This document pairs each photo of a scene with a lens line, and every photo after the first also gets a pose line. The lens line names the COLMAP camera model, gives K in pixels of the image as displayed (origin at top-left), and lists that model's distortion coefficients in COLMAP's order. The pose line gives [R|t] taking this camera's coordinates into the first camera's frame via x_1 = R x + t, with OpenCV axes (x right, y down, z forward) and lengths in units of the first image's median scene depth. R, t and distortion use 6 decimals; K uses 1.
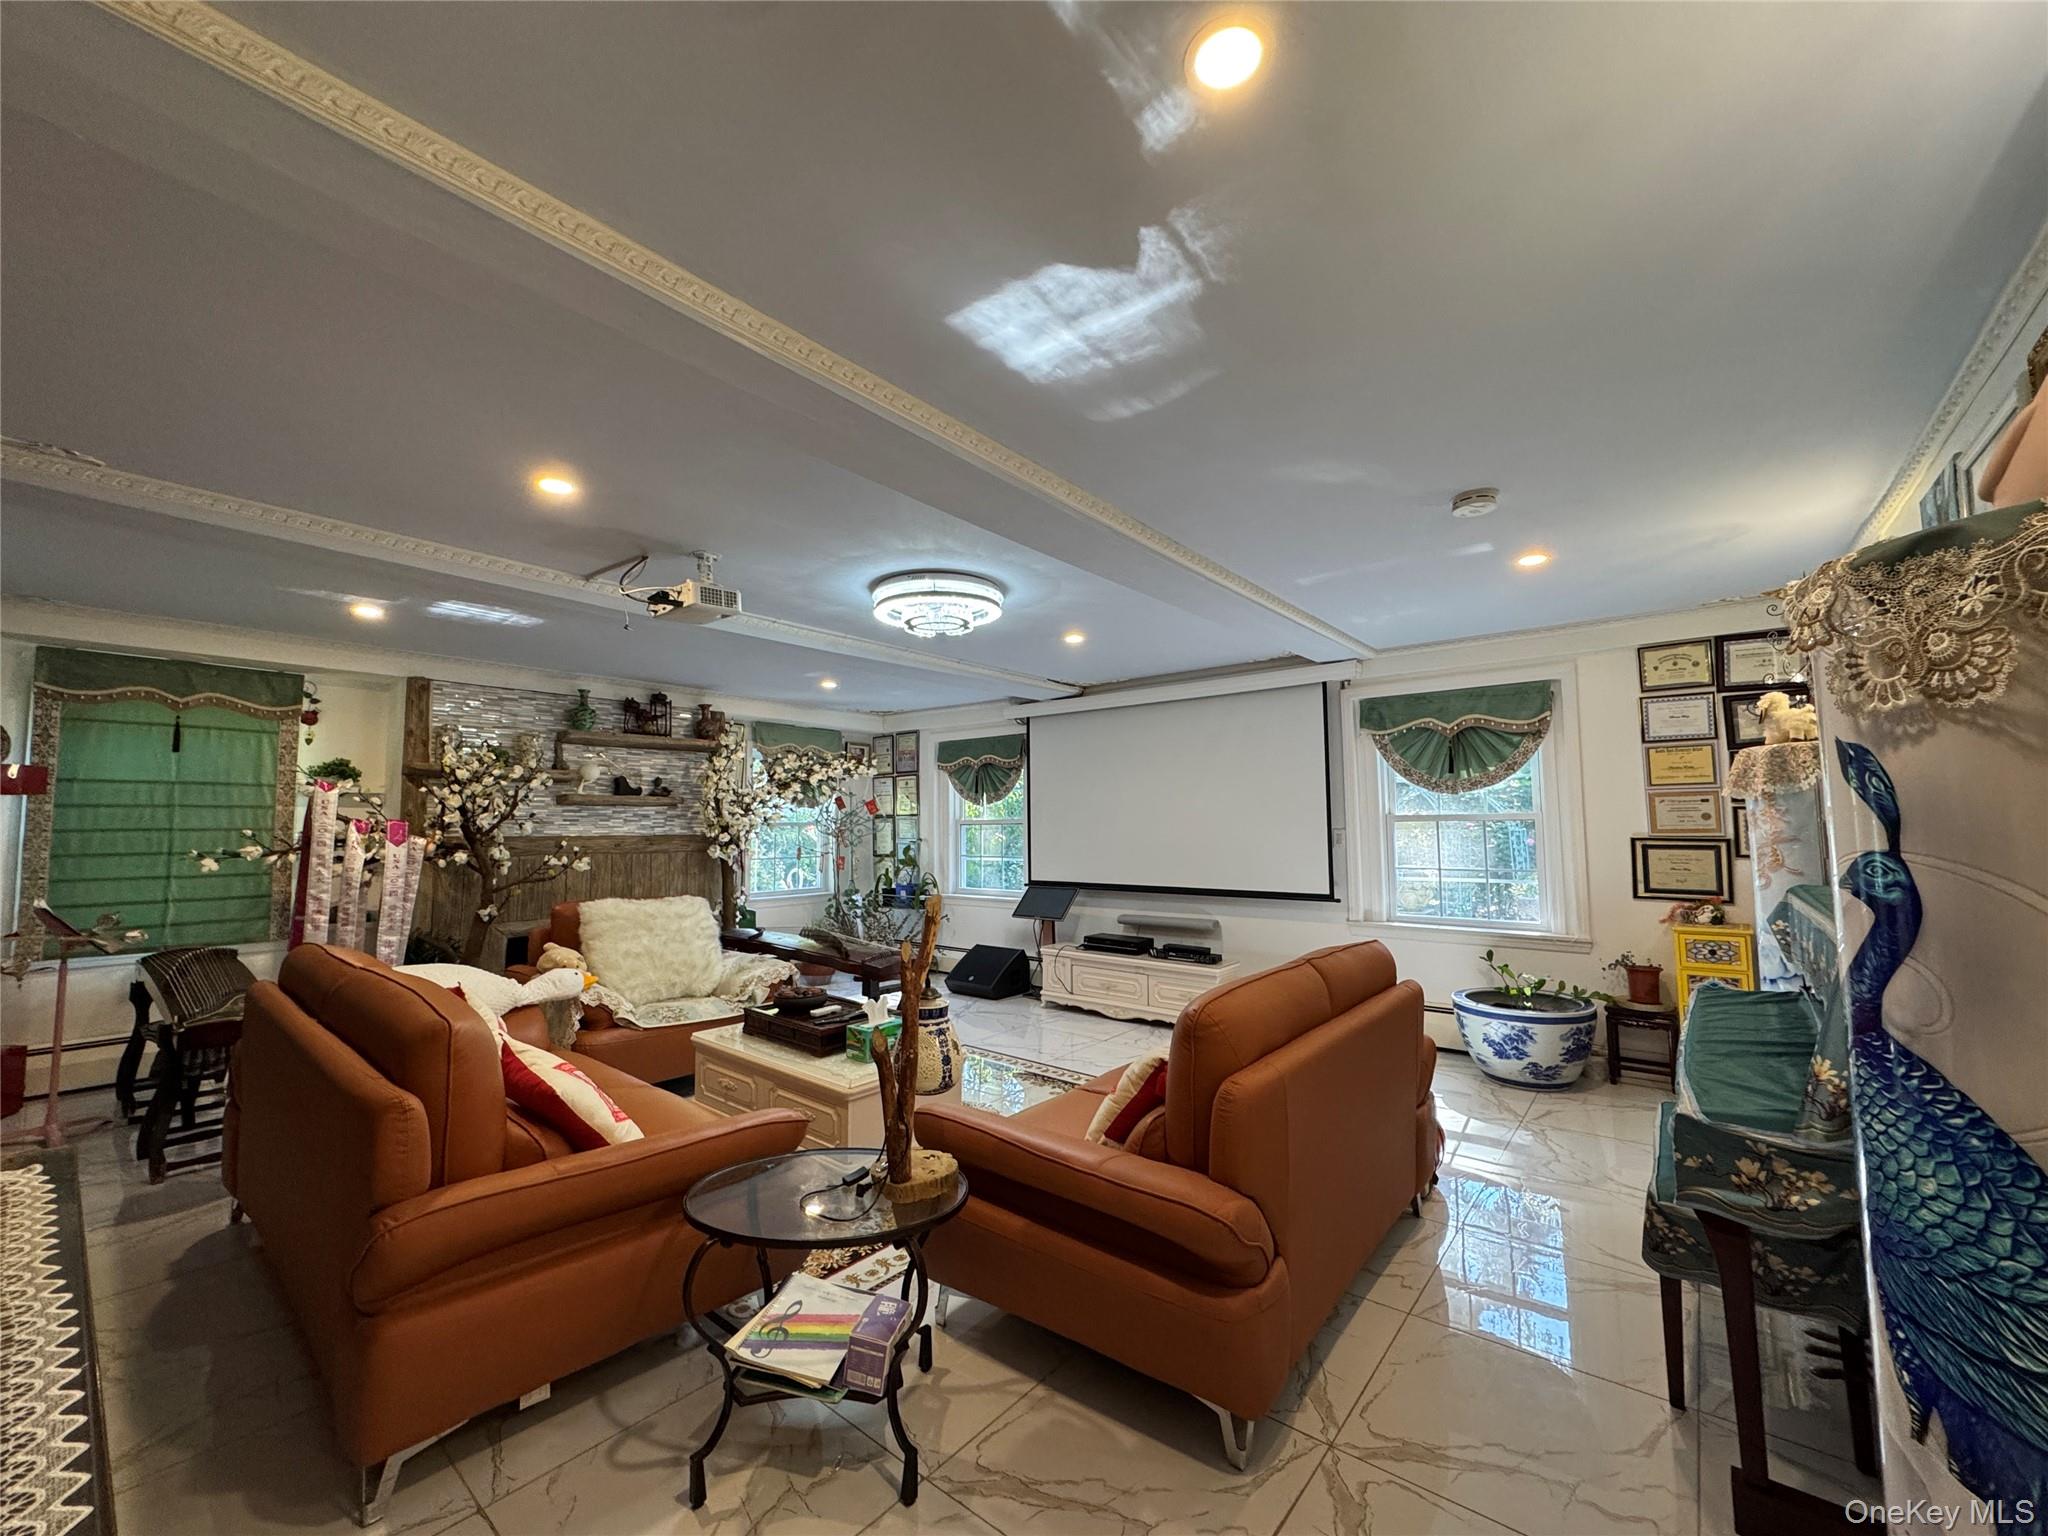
lens RADIAL K [[813.6, 0, 1022.4], [0, 813.6, 768.5], [0, 0, 1]] dist [-0.003708, 0.000462]
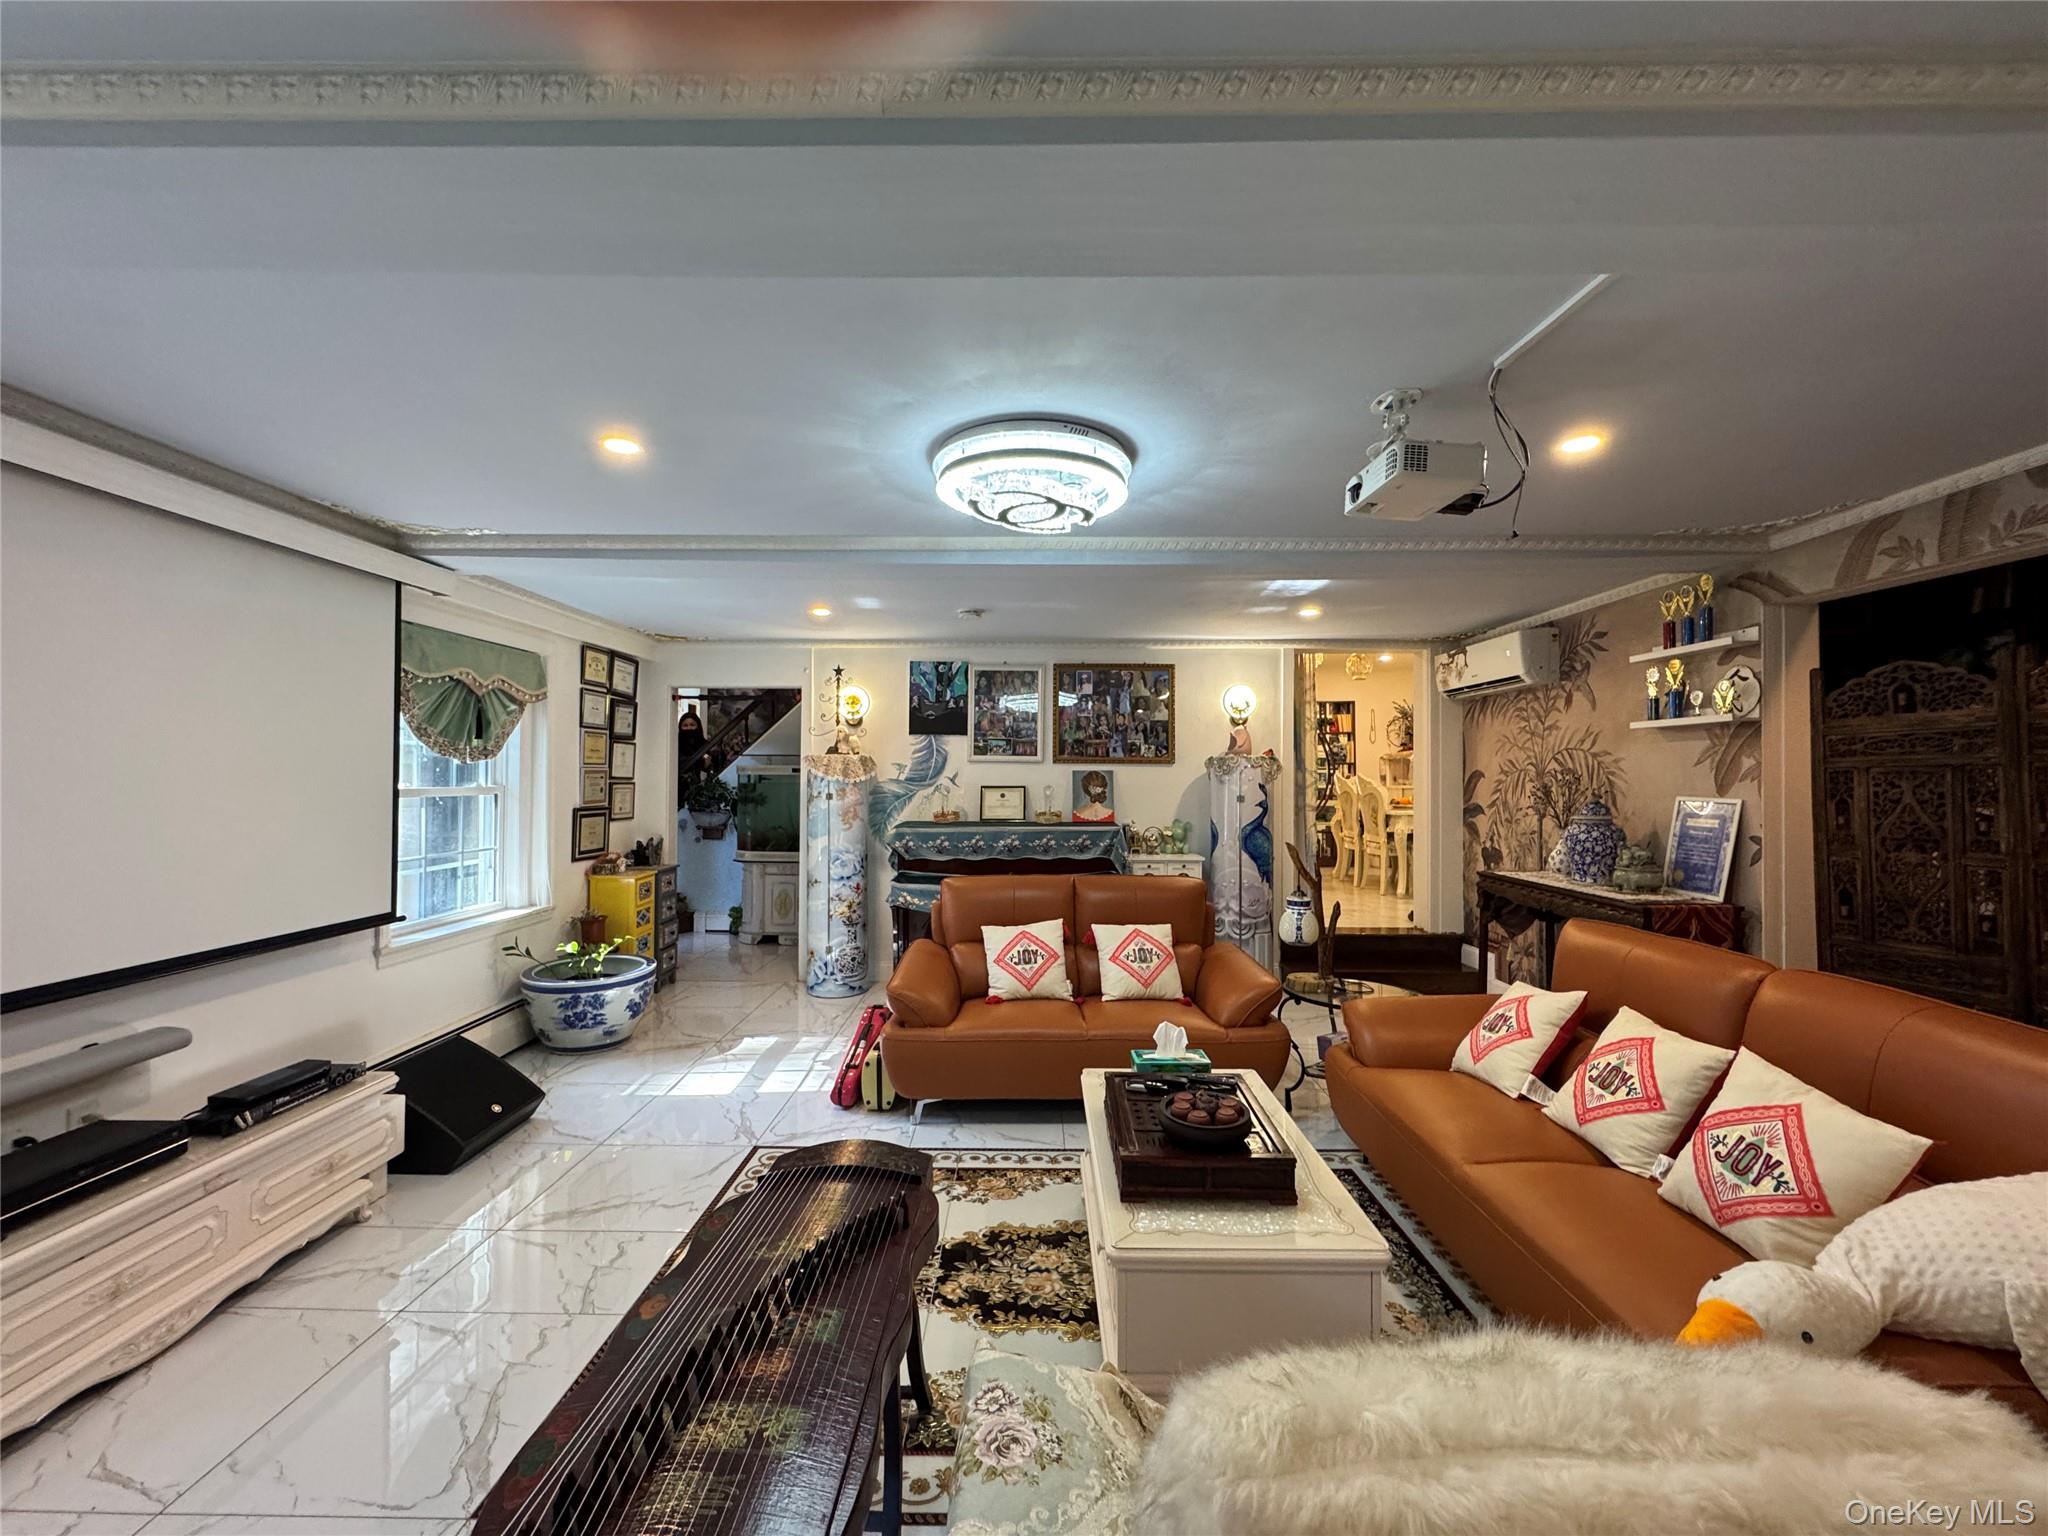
lens RADIAL K [[813.6, 0, 1027.0], [0, 813.6, 769.6], [0, 0, 1]] dist [-0.003708, 0.000462]
pose [[-0.637864, 0.011839, 0.770058, -0.411618], [-0.052722, 0.996865, -0.058997, 0.049192], [-0.768342, -0.078232, -0.635240, 0.953465]]
